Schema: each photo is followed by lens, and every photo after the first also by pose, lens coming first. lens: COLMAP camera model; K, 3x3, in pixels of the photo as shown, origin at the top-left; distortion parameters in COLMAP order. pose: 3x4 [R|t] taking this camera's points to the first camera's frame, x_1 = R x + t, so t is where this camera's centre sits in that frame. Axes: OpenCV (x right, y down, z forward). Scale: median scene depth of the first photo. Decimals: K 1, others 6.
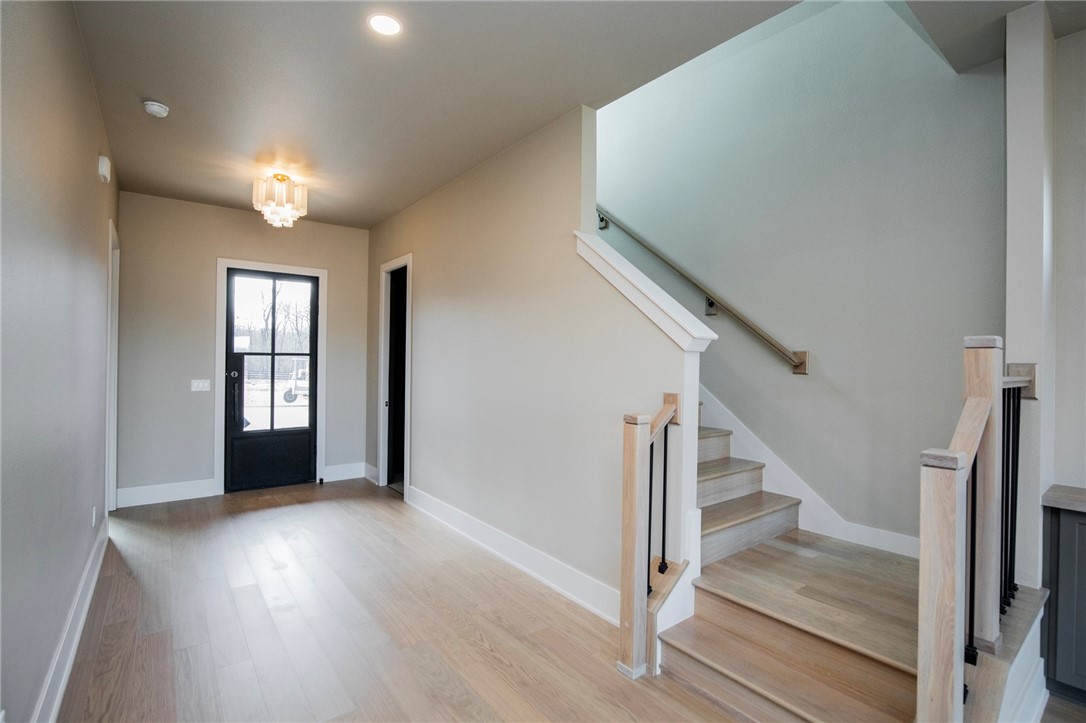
lens RADIAL K [[508.1, 0, 558.0], [0, 508.1, 359.1], [0, 0, 1]] dist [-0.030093, 0.000906]
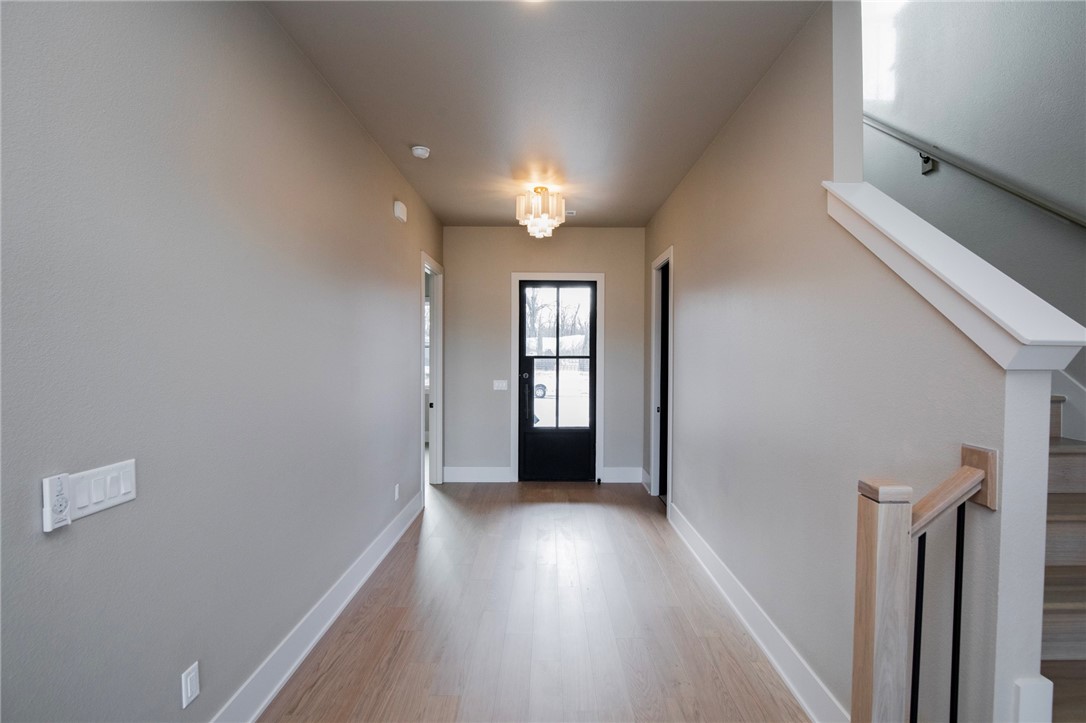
lens RADIAL K [[508.1, 0, 546.0], [0, 508.1, 358.5], [0, 0, 1]] dist [-0.030093, 0.000906]
pose [[0.784875, -0.000234, -0.619654, 0.099215], [0.005460, 0.999964, 0.006539, -0.016748], [0.619630, -0.008515, 0.784848, 0.159524]]
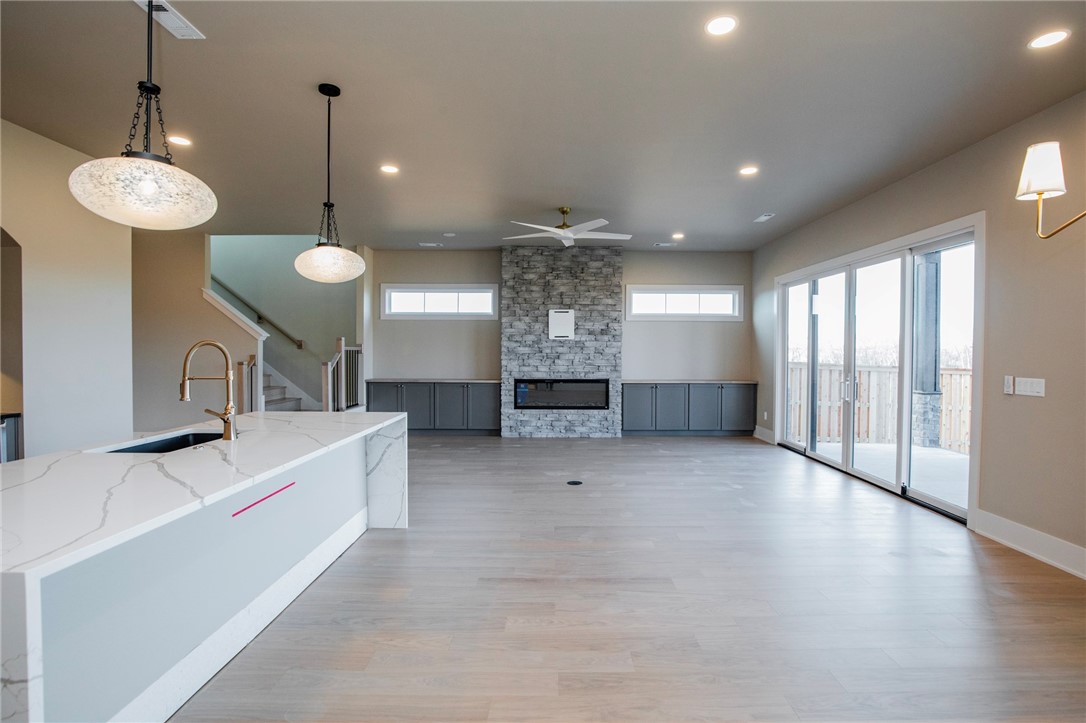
lens RADIAL K [[508.1, 0, 569.6], [0, 508.1, 356.9], [0, 0, 1]] dist [-0.030093, 0.000906]
pose [[0.611963, -0.019892, 0.790636, -0.474326], [-0.004120, 0.999590, 0.028338, -0.004797], [-0.790876, -0.020600, 0.611630, -1.101765]]
